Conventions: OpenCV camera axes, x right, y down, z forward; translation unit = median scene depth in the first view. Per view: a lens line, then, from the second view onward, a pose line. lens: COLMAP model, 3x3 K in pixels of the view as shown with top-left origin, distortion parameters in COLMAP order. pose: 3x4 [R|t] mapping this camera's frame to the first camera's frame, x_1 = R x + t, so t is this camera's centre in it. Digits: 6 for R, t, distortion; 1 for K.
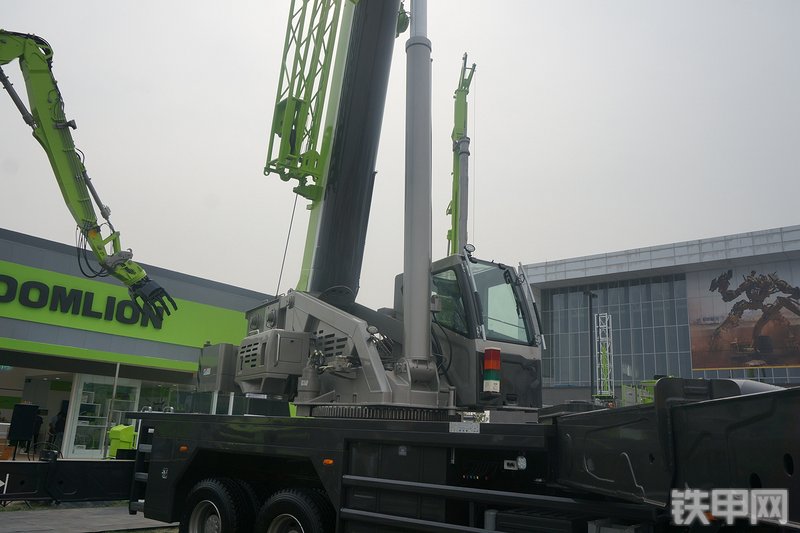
lens RADIAL K [[645.7, 0, 400.0], [0, 645.7, 266.5], [0, 0, 1]] dist [-0.031482, 0.001925]
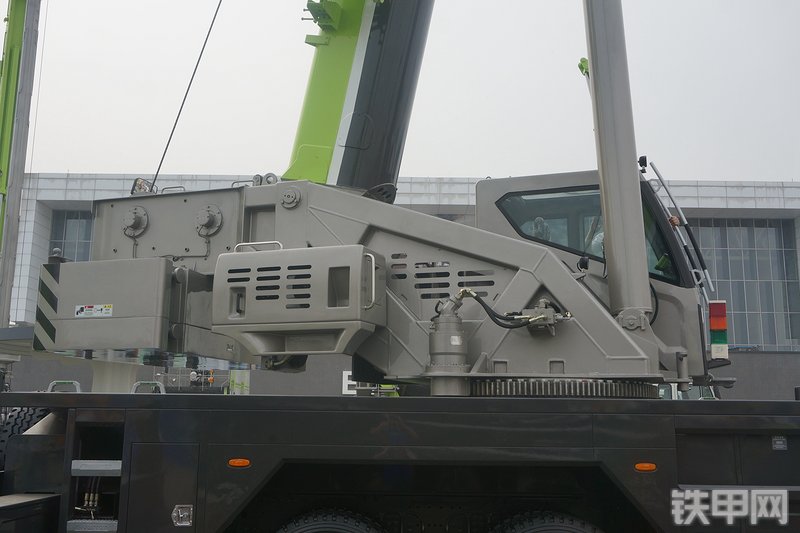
lens RADIAL K [[826.4, 0, 400.0], [0, 826.4, 266.5], [0, 0, 1]] dist [-0.005436, 0.015977]
pose [[0.776550, 0.078138, 0.625192, -0.610511], [-0.133959, 0.990069, 0.042649, 0.078286], [-0.615650, -0.116869, 0.779305, 0.398800]]
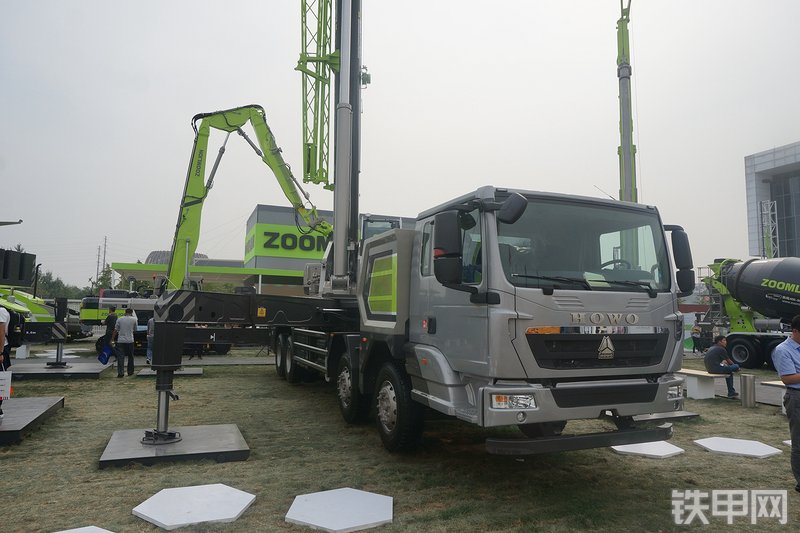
lens RADIAL K [[525.5, 0, 400.0], [0, 525.5, 266.5], [0, 0, 1]] dist [-0.034230, 0.003931]
pose [[0.873672, -0.078575, -0.480128, 0.942173], [0.149678, 0.982418, 0.111588, -0.038352], [0.462918, -0.169356, 0.870072, -0.336338]]
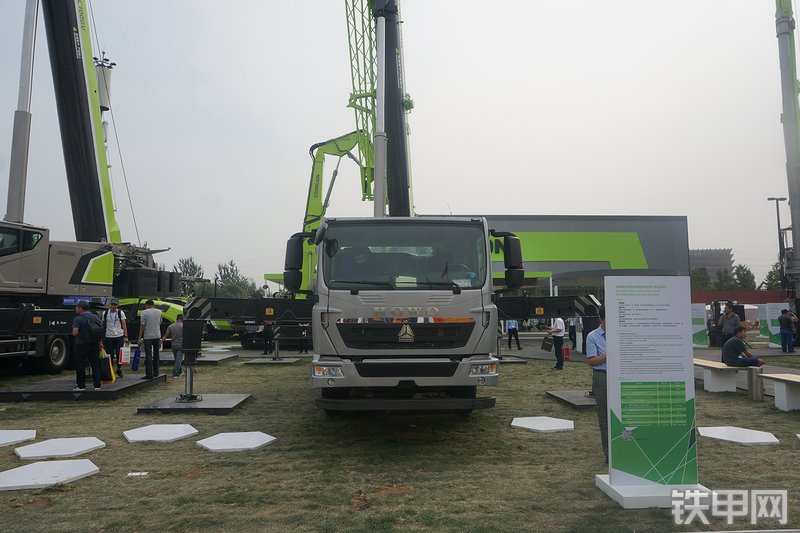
lens RADIAL K [[525.5, 0, 400.0], [0, 525.5, 266.5], [0, 0, 1]] dist [-0.034230, 0.003931]
pose [[0.660190, -0.115888, -0.742105, 1.478740], [0.226556, 0.972732, 0.049645, 0.019543], [0.716116, -0.200903, 0.668443, -0.229753]]
